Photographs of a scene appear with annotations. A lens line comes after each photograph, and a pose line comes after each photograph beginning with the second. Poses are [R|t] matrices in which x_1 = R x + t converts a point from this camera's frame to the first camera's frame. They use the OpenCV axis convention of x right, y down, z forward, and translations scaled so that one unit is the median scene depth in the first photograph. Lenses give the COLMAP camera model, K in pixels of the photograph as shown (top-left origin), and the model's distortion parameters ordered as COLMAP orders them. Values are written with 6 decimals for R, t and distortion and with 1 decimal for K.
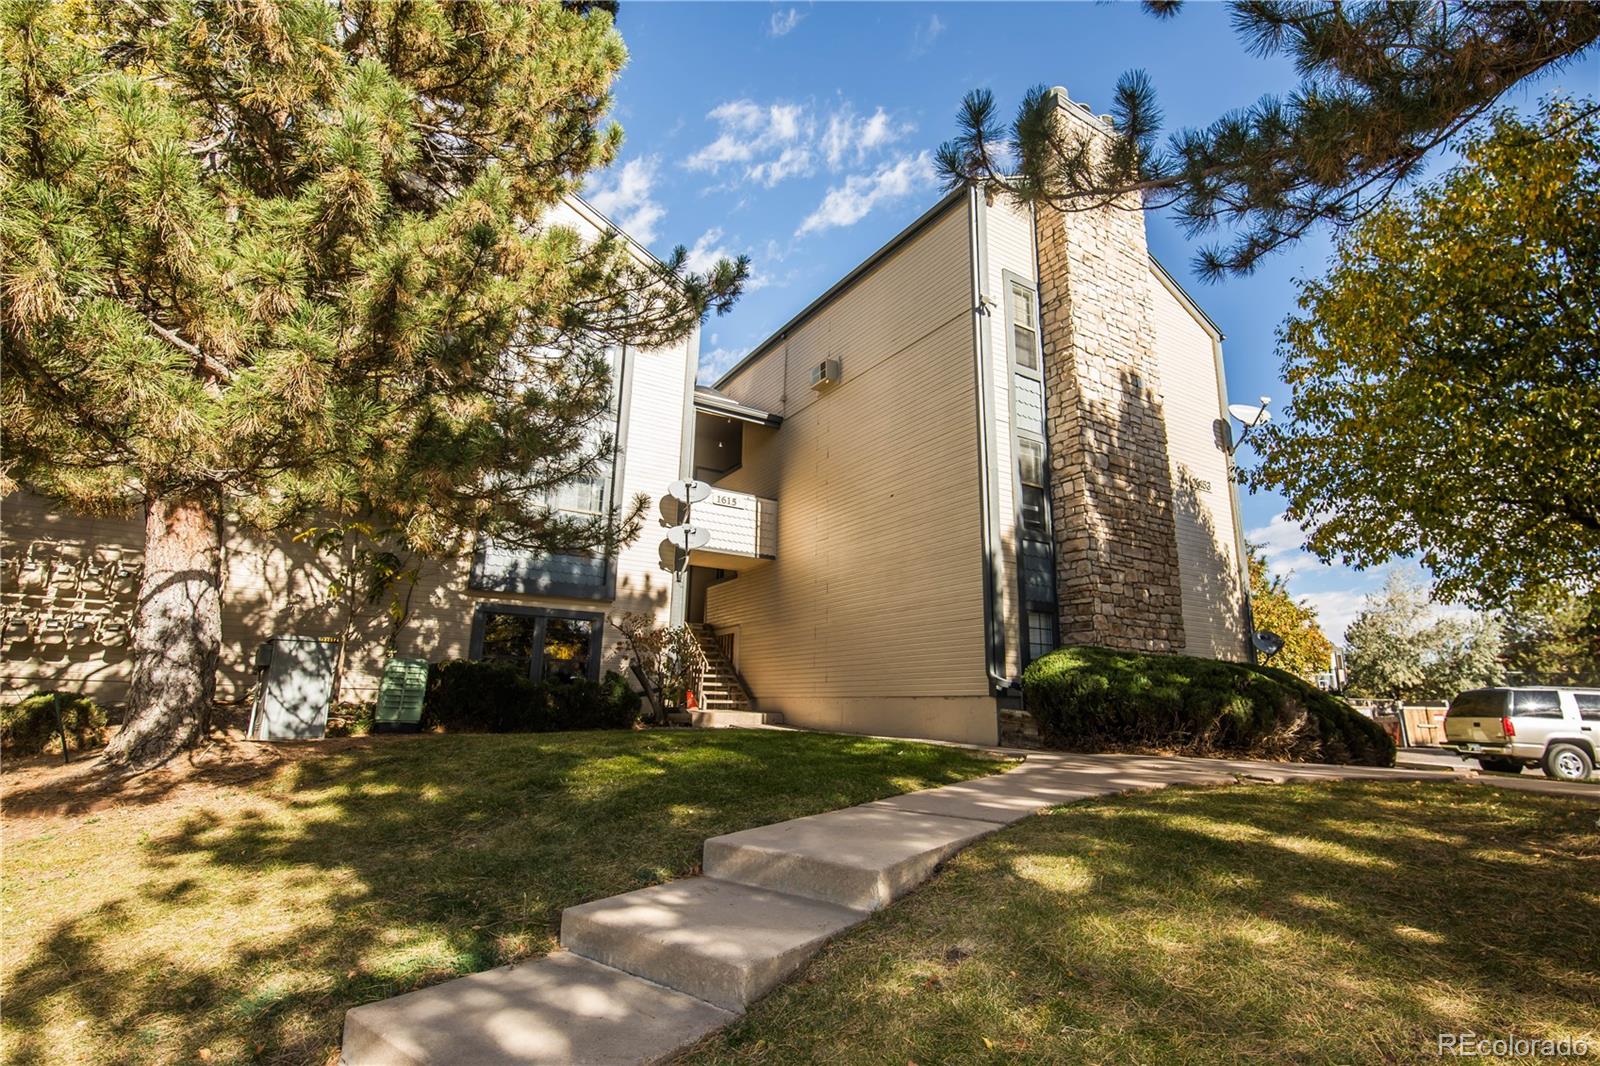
lens RADIAL K [[762.2, 0, 800.8], [0, 762.2, 532.2], [0, 0, 1]] dist [0.000769, -0.006667]
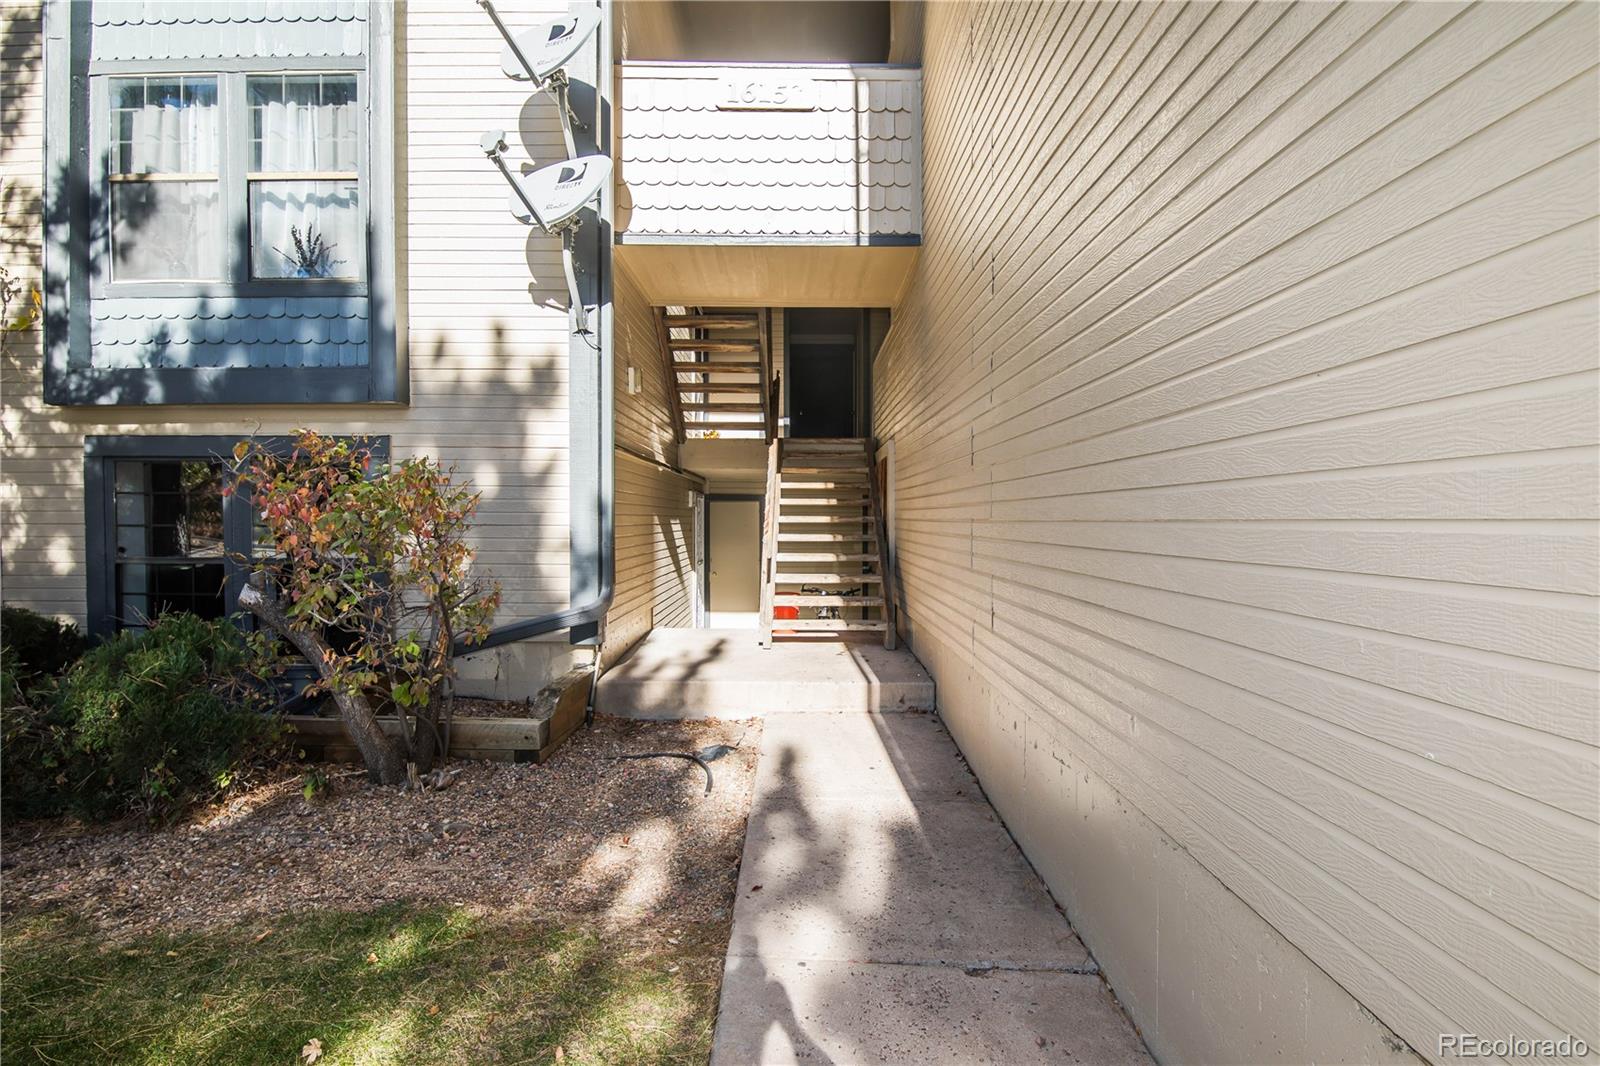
lens RADIAL K [[762.2, 0, 797.2], [0, 762.2, 531.3], [0, 0, 1]] dist [0.000769, -0.006667]
pose [[0.848686, -0.009546, -0.528811, 0.120604], [0.134201, 0.971002, 0.197850, 0.103160], [0.511588, -0.238879, 0.825357, 0.769146]]
